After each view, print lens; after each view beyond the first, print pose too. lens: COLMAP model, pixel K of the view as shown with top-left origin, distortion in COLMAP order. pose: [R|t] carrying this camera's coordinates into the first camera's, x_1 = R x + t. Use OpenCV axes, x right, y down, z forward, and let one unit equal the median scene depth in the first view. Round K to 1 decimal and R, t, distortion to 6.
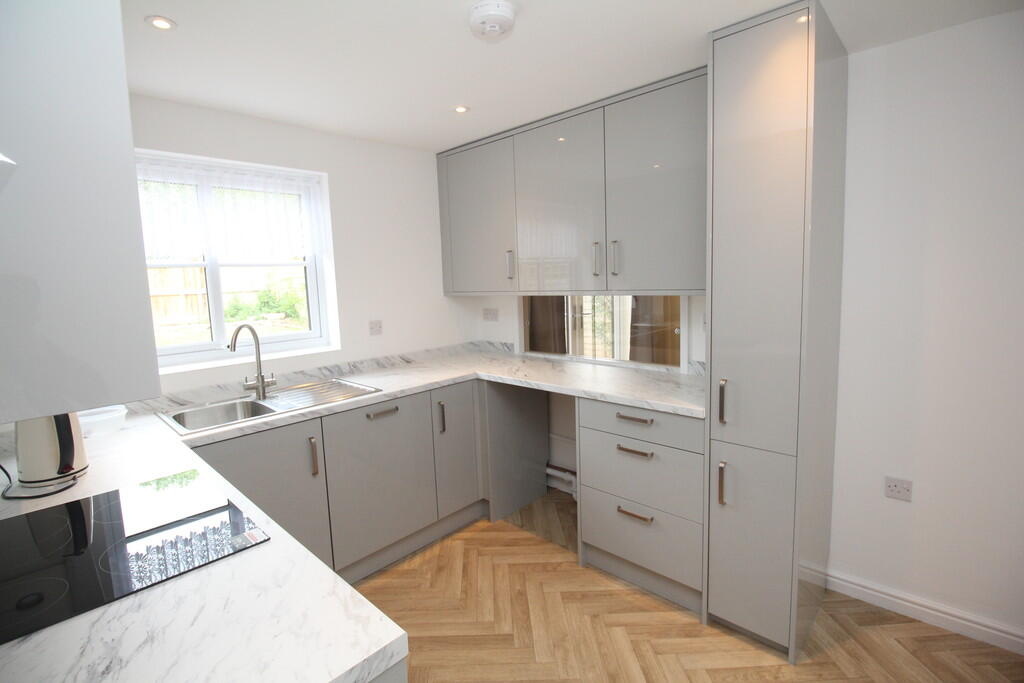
lens RADIAL K [[475.7, 0, 506.3], [0, 475.7, 339.3], [0, 0, 1]] dist [-0.016529, -0.003814]
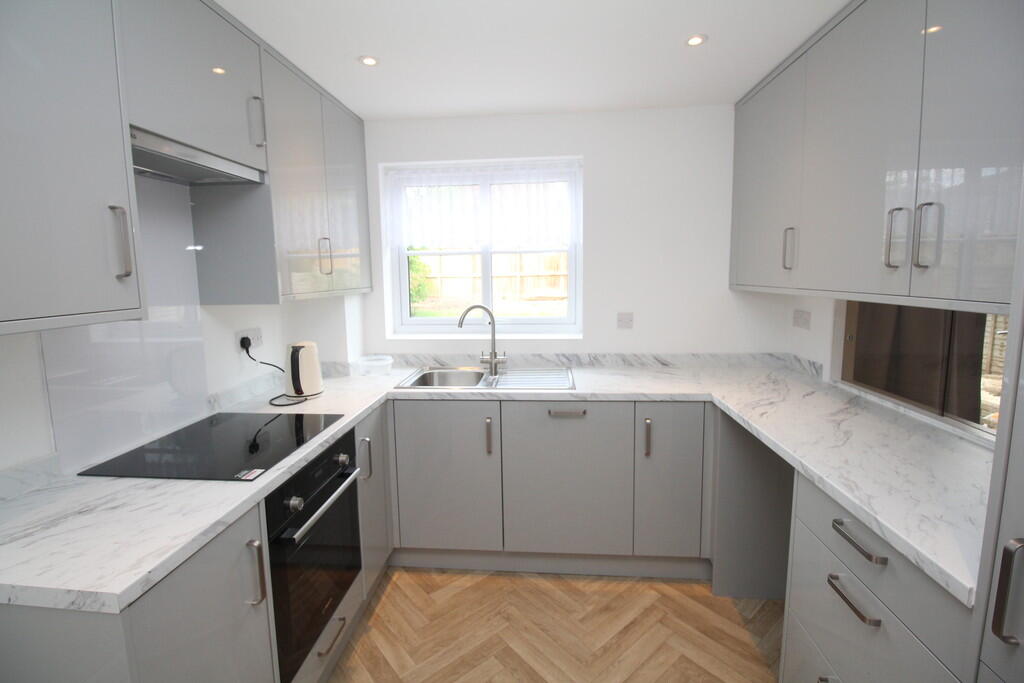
lens RADIAL K [[475.7, 0, 506.9], [0, 475.7, 337.3], [0, 0, 1]] dist [-0.016529, -0.003814]
pose [[0.615551, 0.130875, -0.777154, 0.332469], [-0.106631, 0.990878, 0.082408, -0.049115], [0.780850, 0.032142, 0.623891, 0.298843]]
